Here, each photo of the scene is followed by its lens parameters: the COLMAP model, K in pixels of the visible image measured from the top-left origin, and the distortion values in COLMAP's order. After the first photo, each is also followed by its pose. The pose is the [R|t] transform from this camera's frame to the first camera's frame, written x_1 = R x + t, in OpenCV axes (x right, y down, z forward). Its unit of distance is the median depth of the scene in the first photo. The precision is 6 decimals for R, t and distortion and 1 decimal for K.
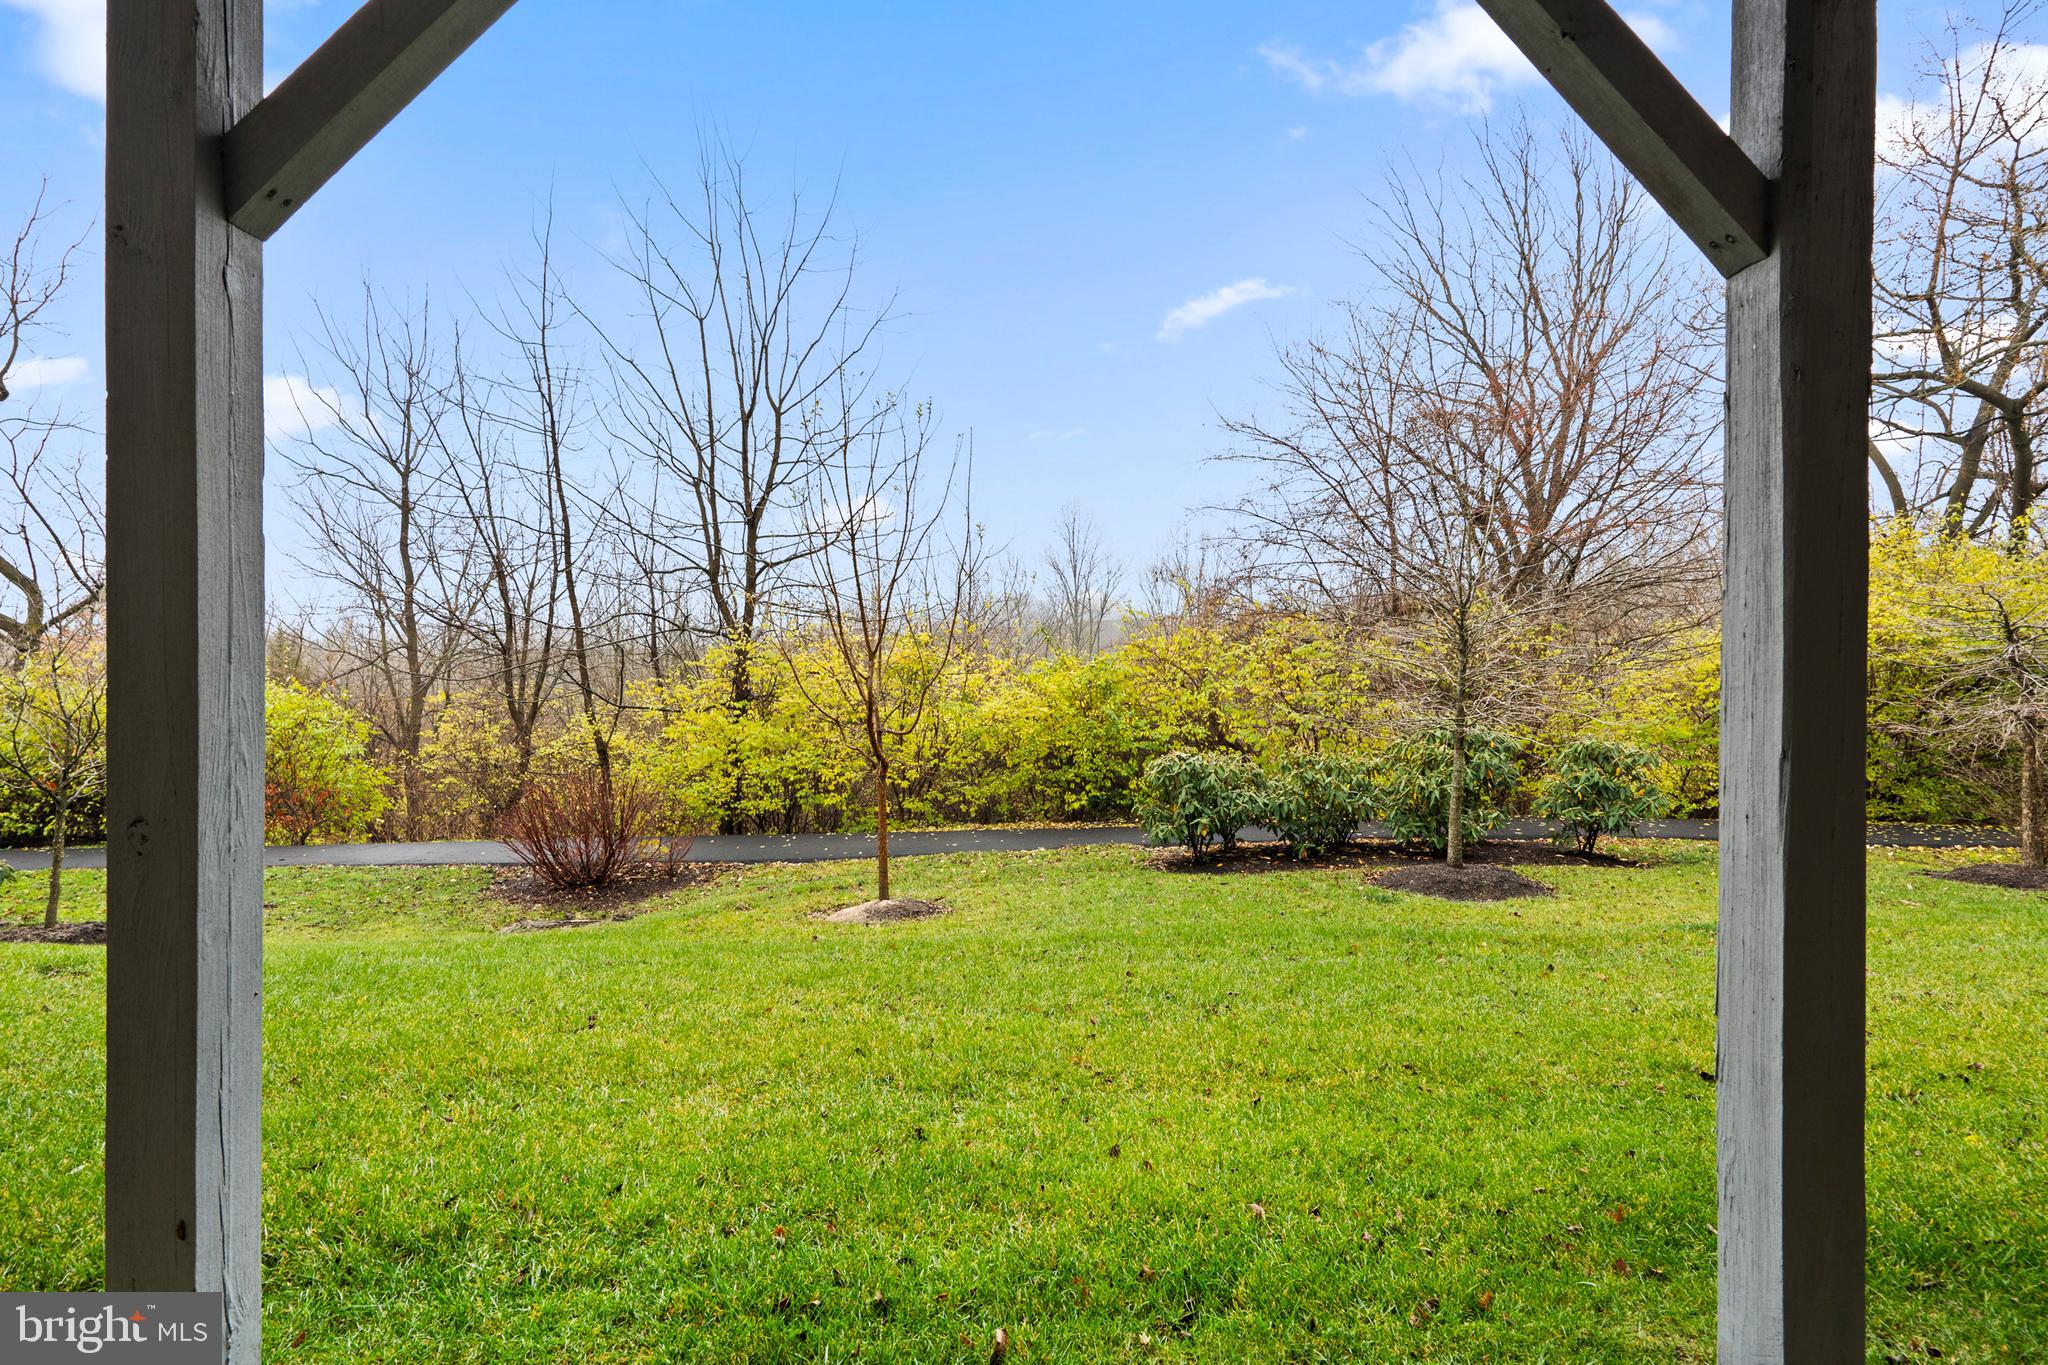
lens RADIAL K [[937.7, 0, 999.7], [0, 937.7, 673.4], [0, 0, 1]] dist [-0.006026, 0.000735]
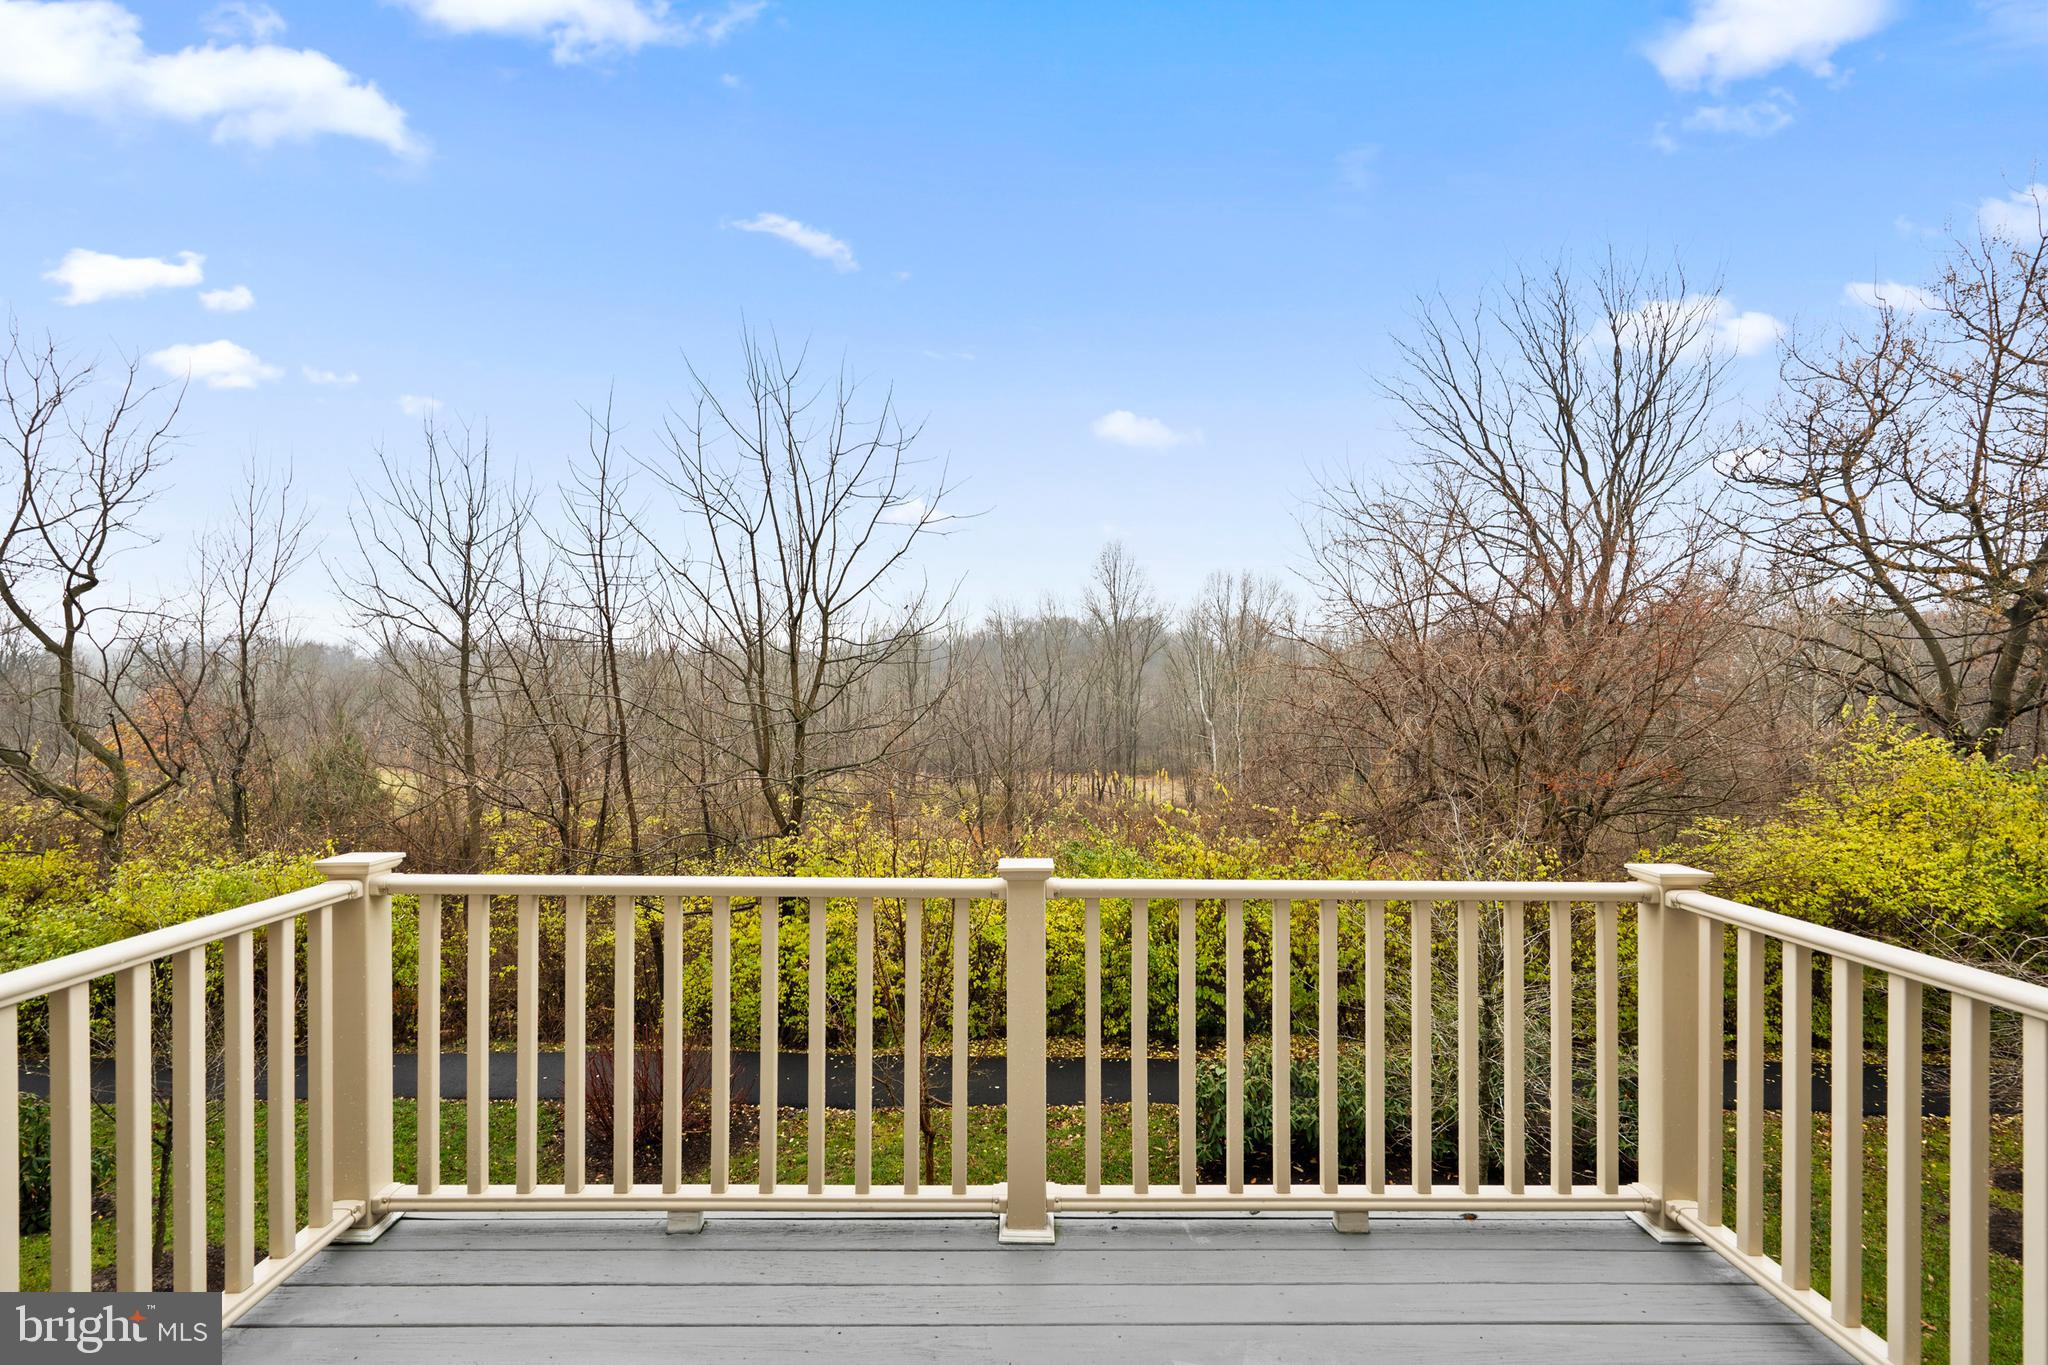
lens RADIAL K [[937.7, 0, 1013.9], [0, 937.7, 681.9], [0, 0, 1]] dist [-0.006026, 0.000735]
pose [[0.999592, -0.000619, -0.028552, 0.000411], [0.000203, 0.999894, -0.014577, -0.139798], [0.028558, 0.014565, 0.999486, -0.017824]]
